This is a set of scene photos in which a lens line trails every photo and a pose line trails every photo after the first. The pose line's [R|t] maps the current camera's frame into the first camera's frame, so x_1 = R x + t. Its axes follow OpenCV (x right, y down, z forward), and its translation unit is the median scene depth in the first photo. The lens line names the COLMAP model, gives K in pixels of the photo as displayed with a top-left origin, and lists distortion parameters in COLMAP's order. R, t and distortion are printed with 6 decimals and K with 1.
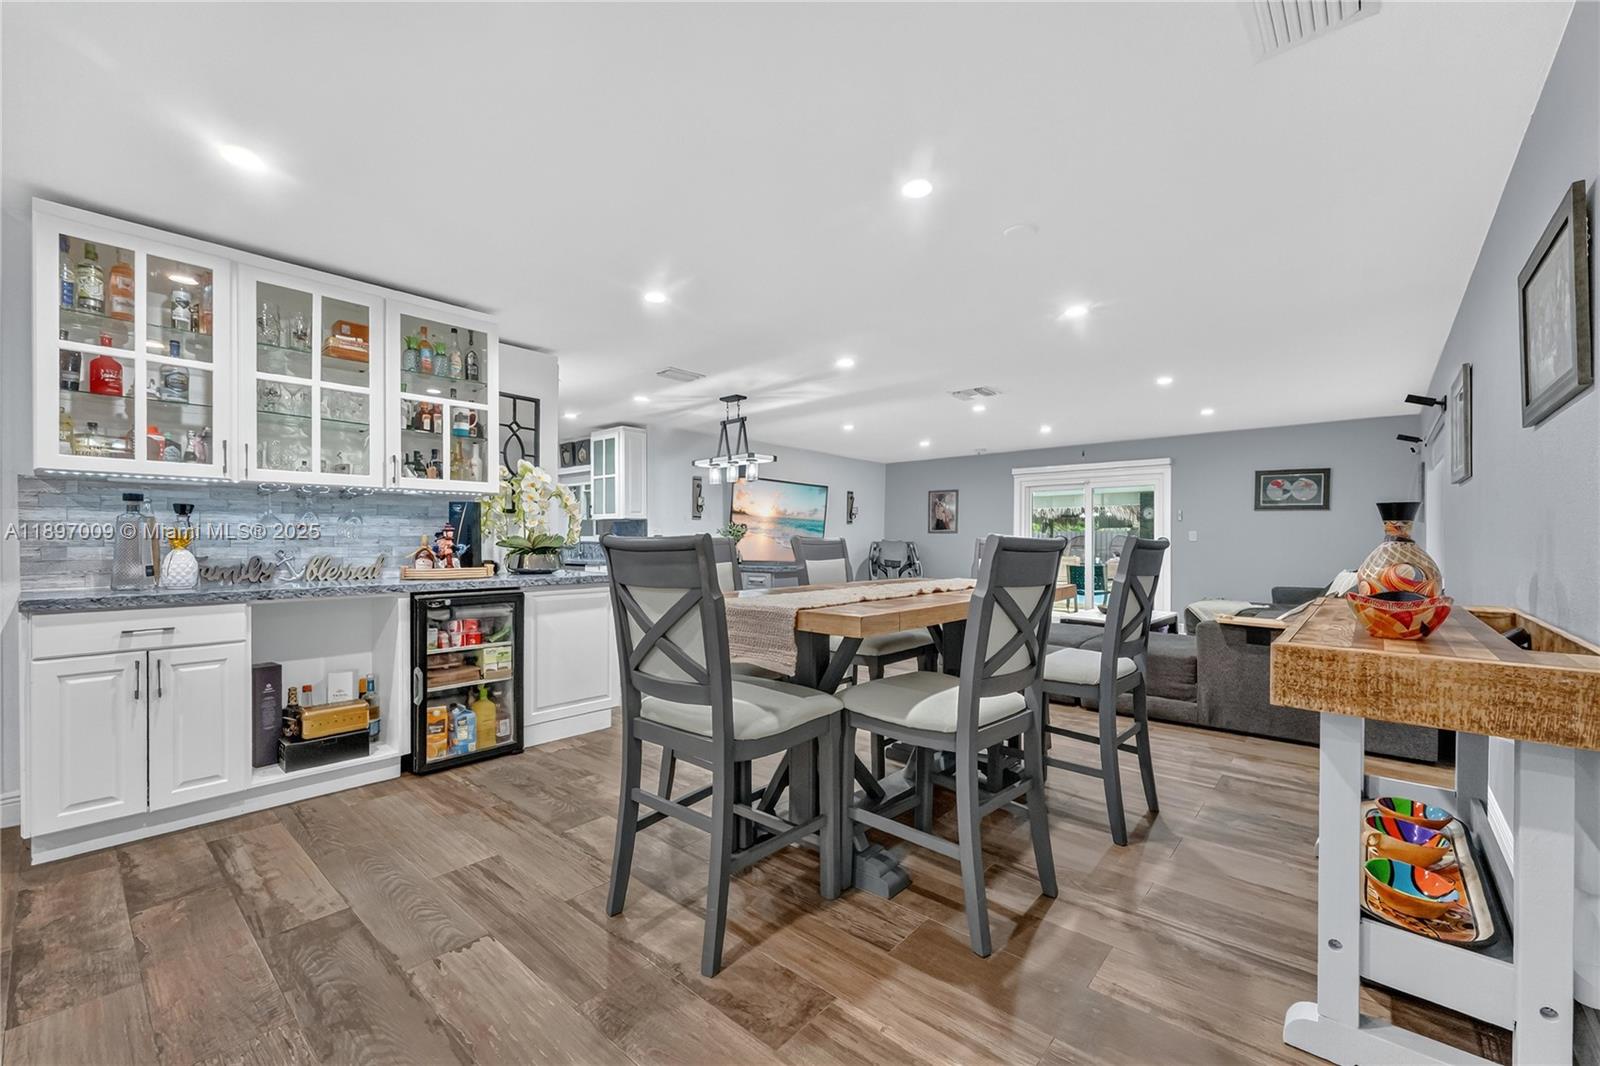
lens RADIAL K [[652.1, 0, 806.0], [0, 652.1, 531.2], [0, 0, 1]] dist [0.001106, -0.000379]
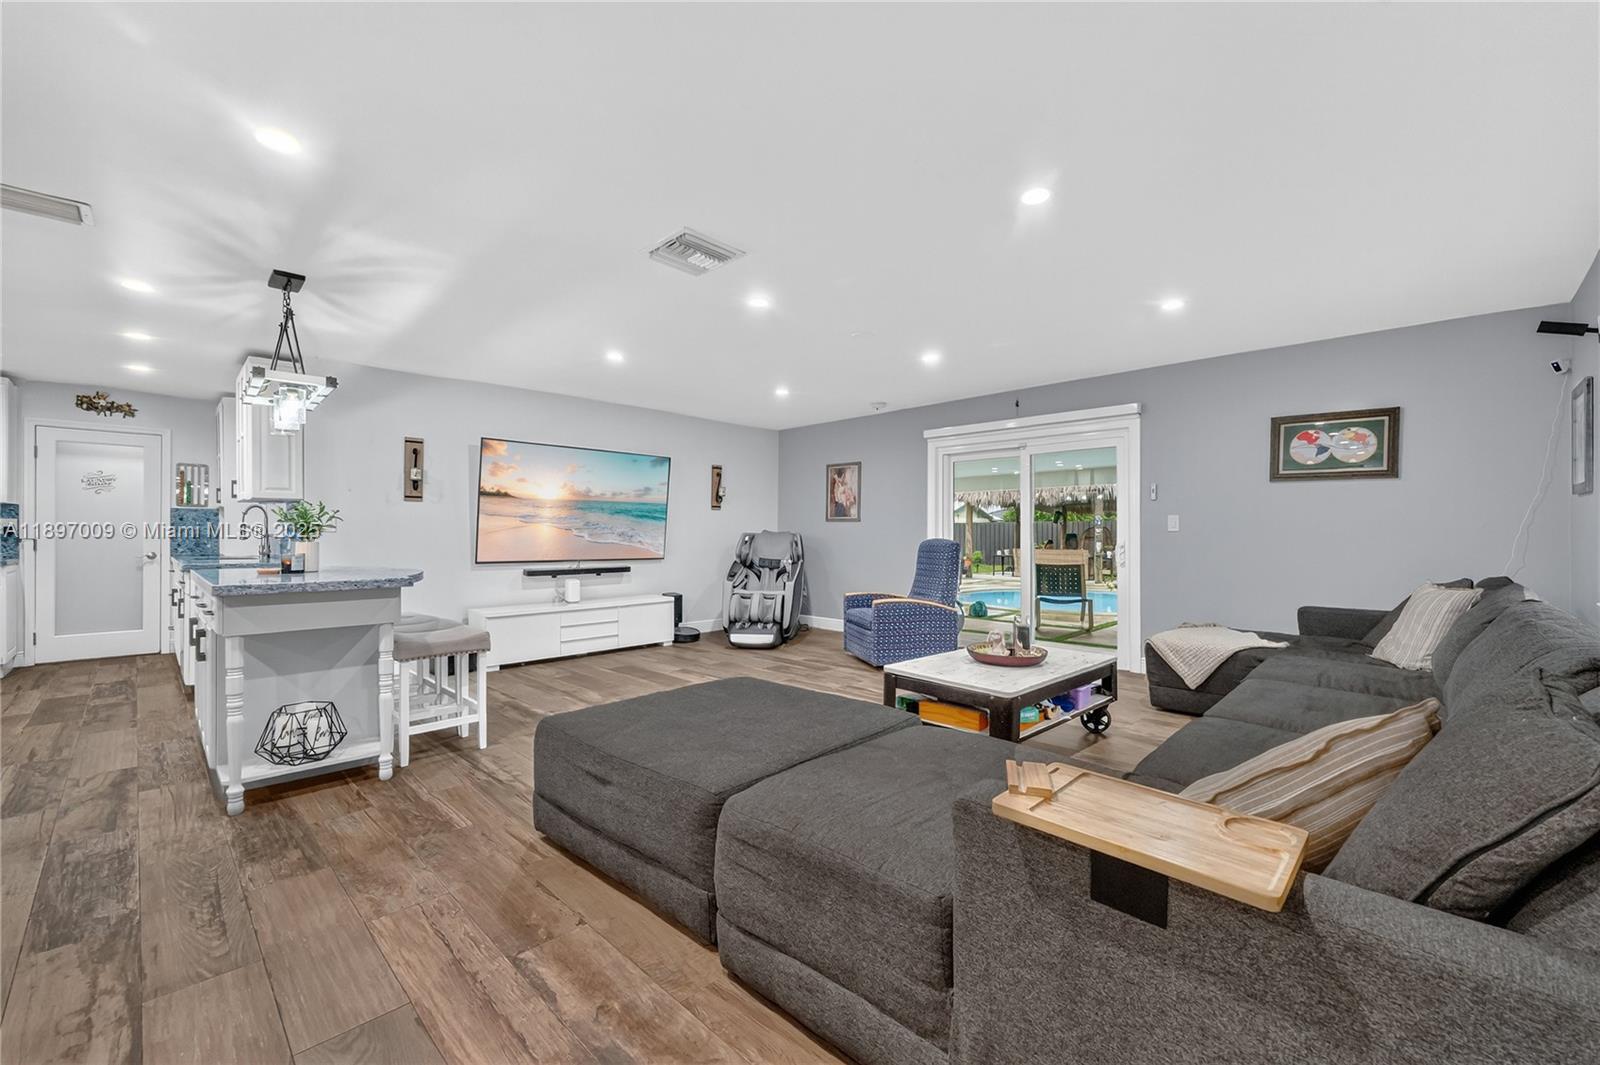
lens RADIAL K [[652.1, 0, 803.7], [0, 652.1, 526.6], [0, 0, 1]] dist [0.001106, -0.000379]
pose [[0.998027, -0.004000, -0.062656, 0.250296], [0.004487, 0.999961, 0.007625, 0.003246], [0.062623, -0.007891, 0.998006, 0.312301]]
